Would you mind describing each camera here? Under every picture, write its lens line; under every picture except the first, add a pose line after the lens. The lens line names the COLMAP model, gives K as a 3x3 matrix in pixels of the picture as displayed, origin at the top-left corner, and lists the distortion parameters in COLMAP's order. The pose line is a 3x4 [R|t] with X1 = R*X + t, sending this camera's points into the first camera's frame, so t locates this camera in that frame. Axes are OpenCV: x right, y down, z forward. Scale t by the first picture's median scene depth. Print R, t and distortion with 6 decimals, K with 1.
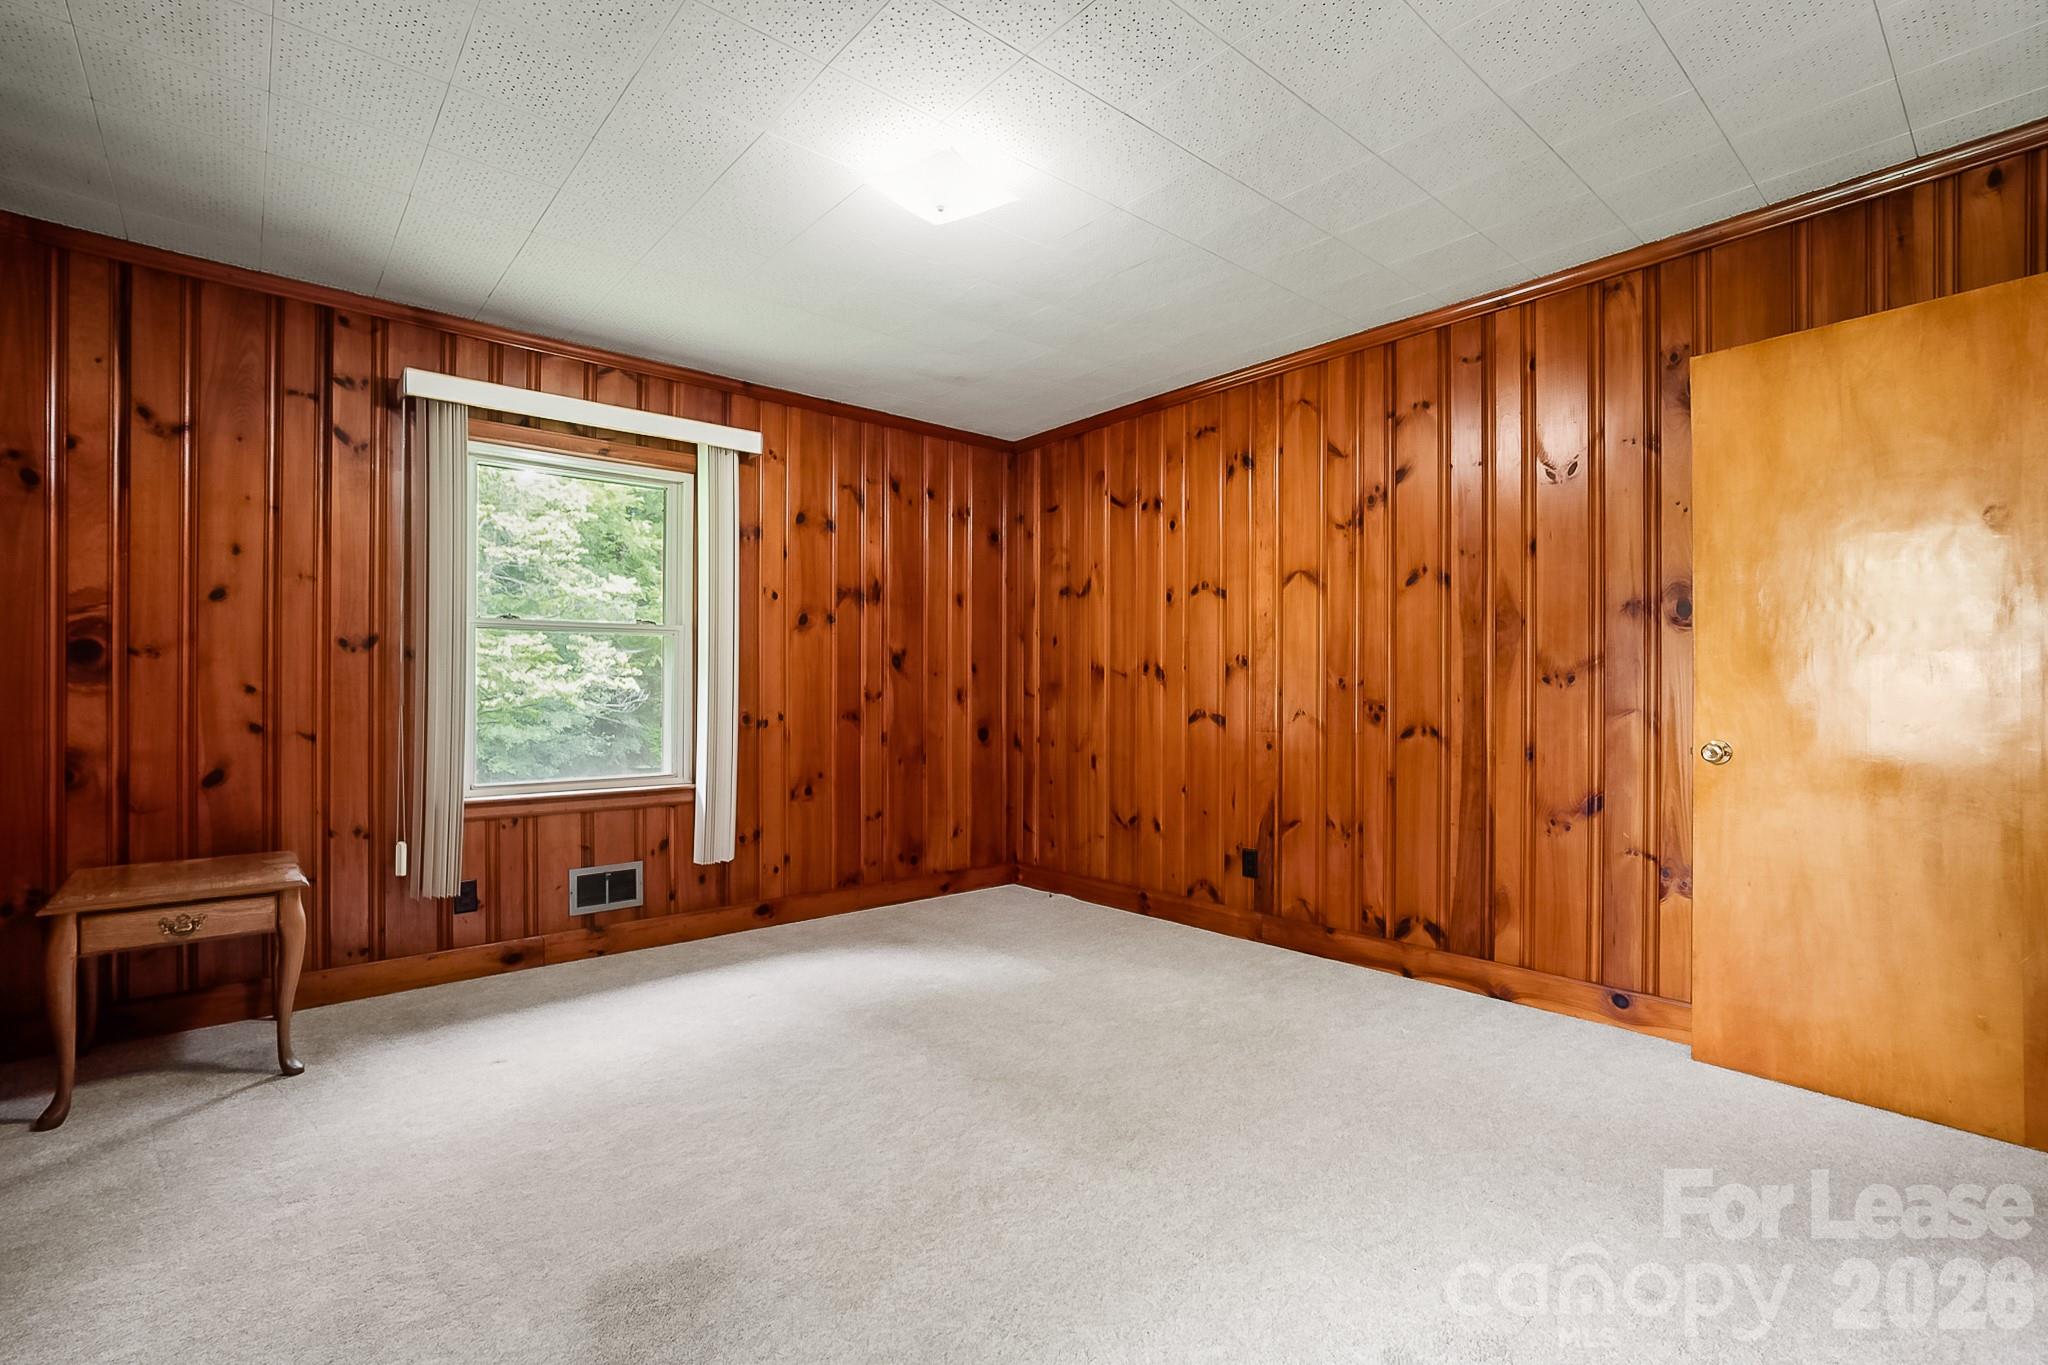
lens RADIAL K [[943.9, 0, 1033.8], [0, 943.9, 688.1], [0, 0, 1]] dist [-0.002969, 0.005084]
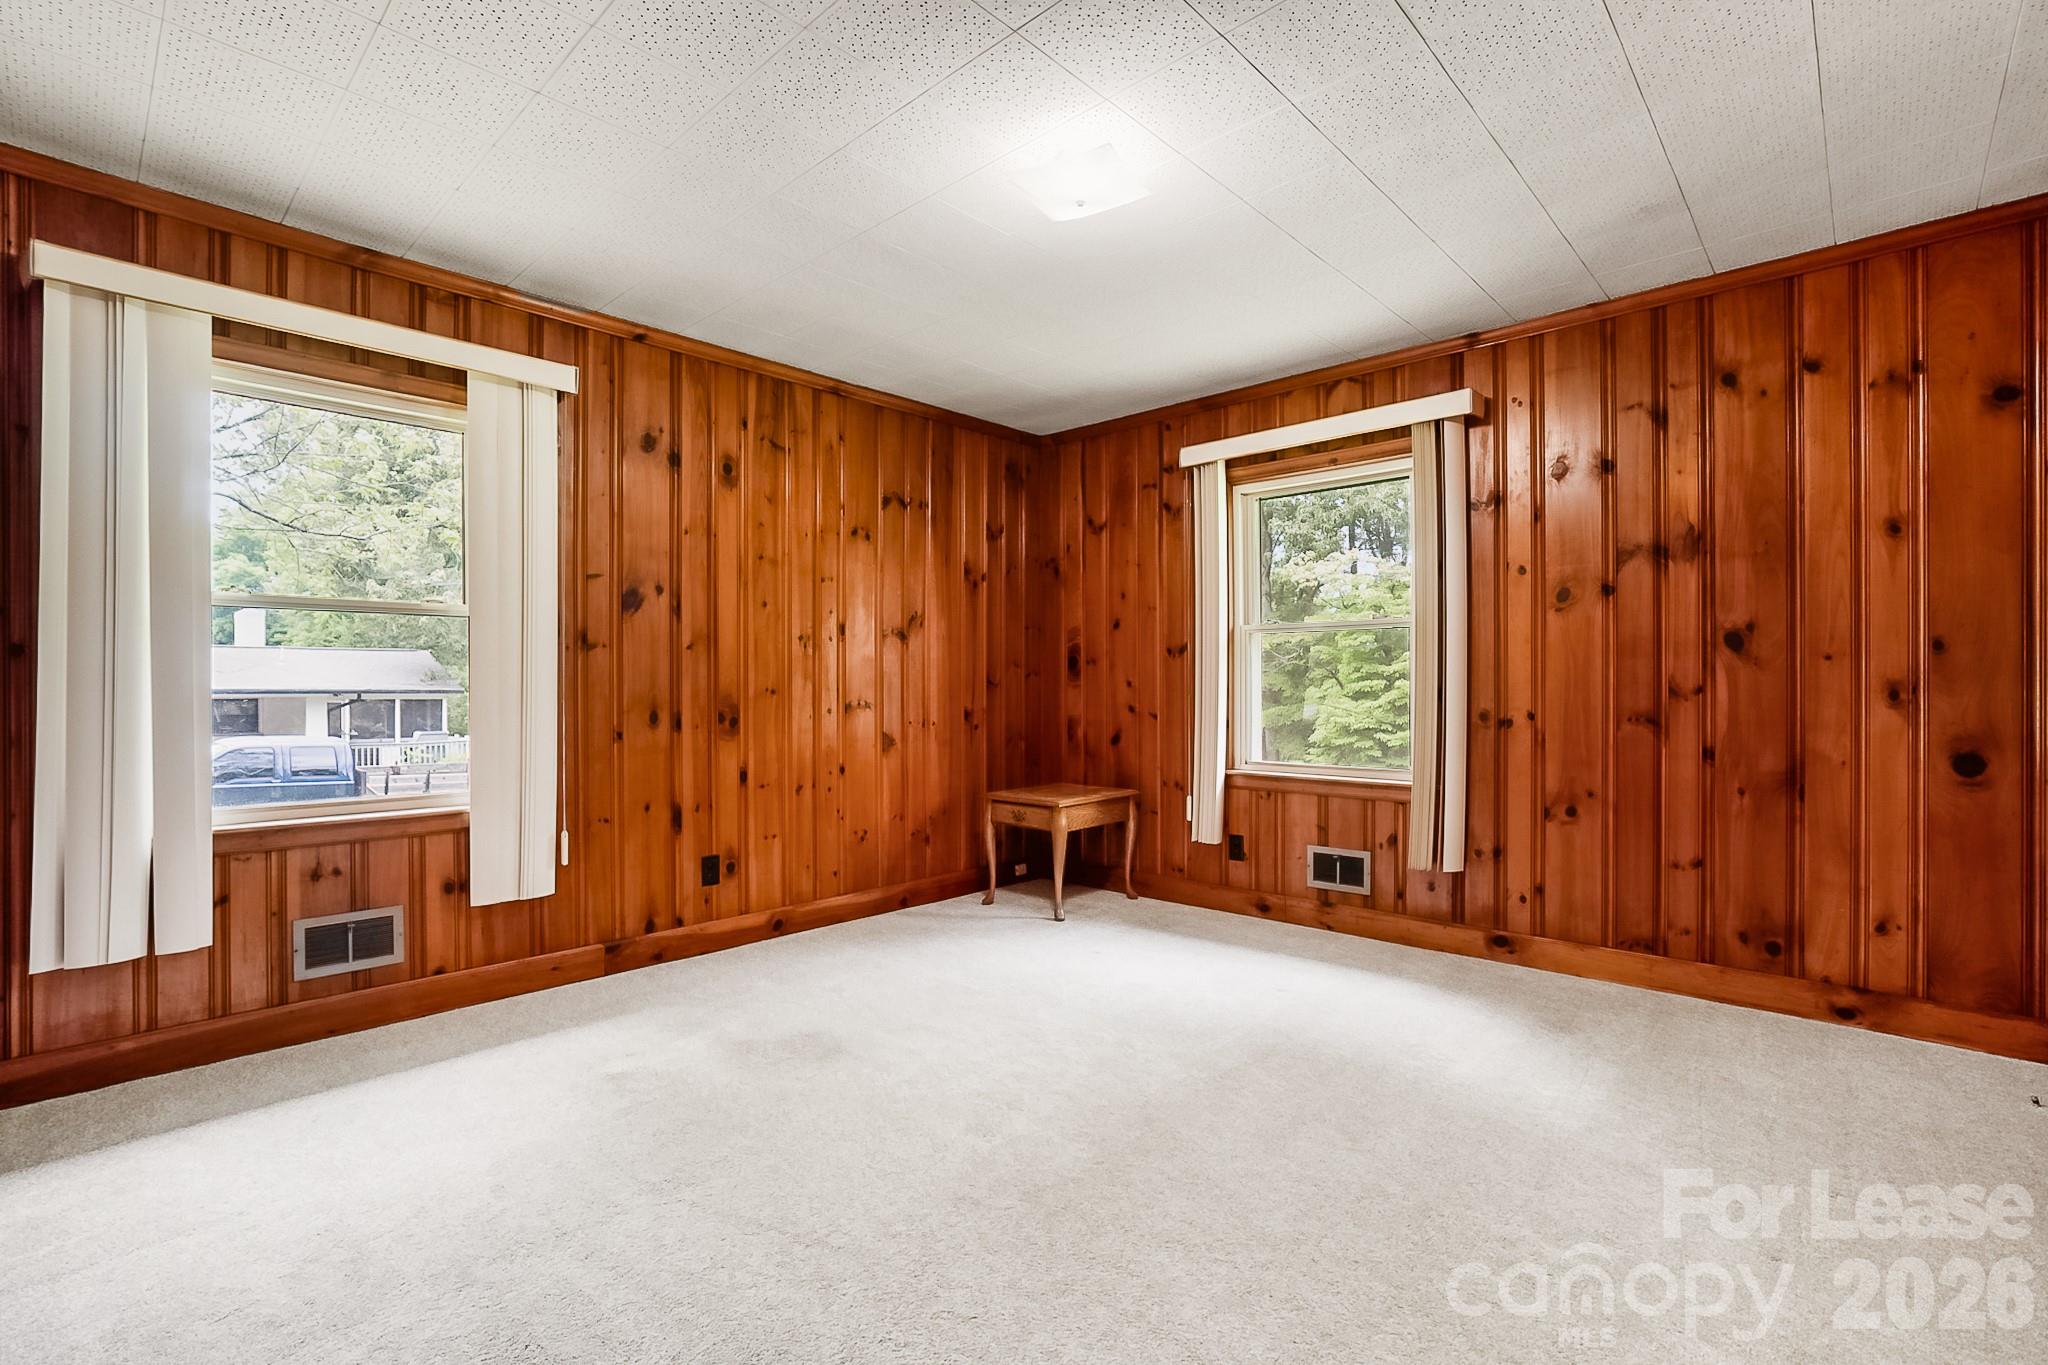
lens RADIAL K [[943.9, 0, 1036.9], [0, 943.9, 683.0], [0, 0, 1]] dist [-0.002969, 0.005084]
pose [[0.113873, -0.001982, -0.993493, 0.557519], [0.003460, 0.999993, -0.001598, 0.001491], [0.993489, -0.003256, 0.113879, 0.529521]]
